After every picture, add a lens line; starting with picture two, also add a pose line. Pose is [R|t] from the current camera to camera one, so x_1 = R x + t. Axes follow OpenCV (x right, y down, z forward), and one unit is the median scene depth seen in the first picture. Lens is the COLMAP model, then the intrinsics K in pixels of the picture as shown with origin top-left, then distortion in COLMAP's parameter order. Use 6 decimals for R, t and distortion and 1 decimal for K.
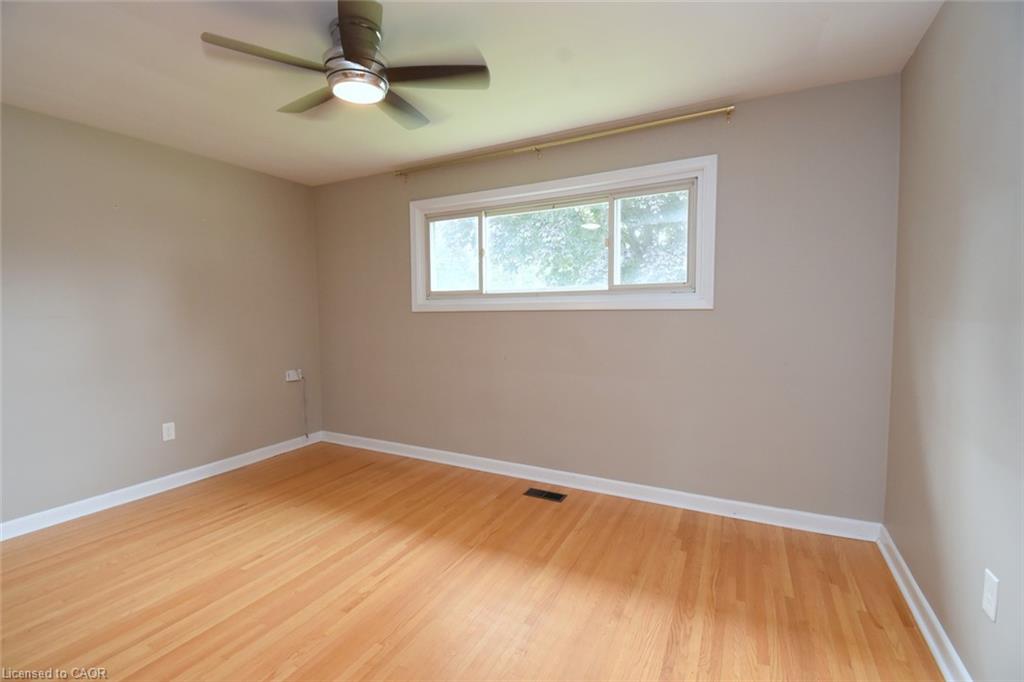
lens RADIAL K [[451.2, 0, 503.7], [0, 451.2, 334.6], [0, 0, 1]] dist [0.005017, -0.016358]
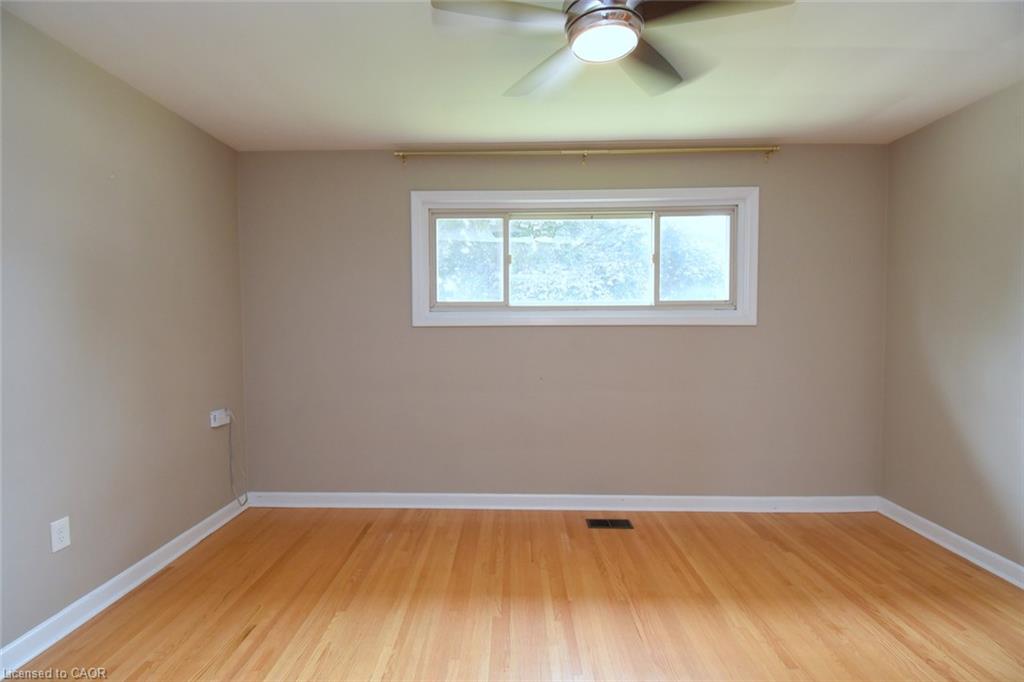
lens RADIAL K [[451.2, 0, 496.8], [0, 451.2, 335.2], [0, 0, 1]] dist [0.005017, -0.016358]
pose [[0.896476, -0.005696, 0.443057, -0.531358], [0.018351, 0.999537, -0.024282, -0.015176], [-0.442713, 0.029899, 0.896165, 0.260031]]
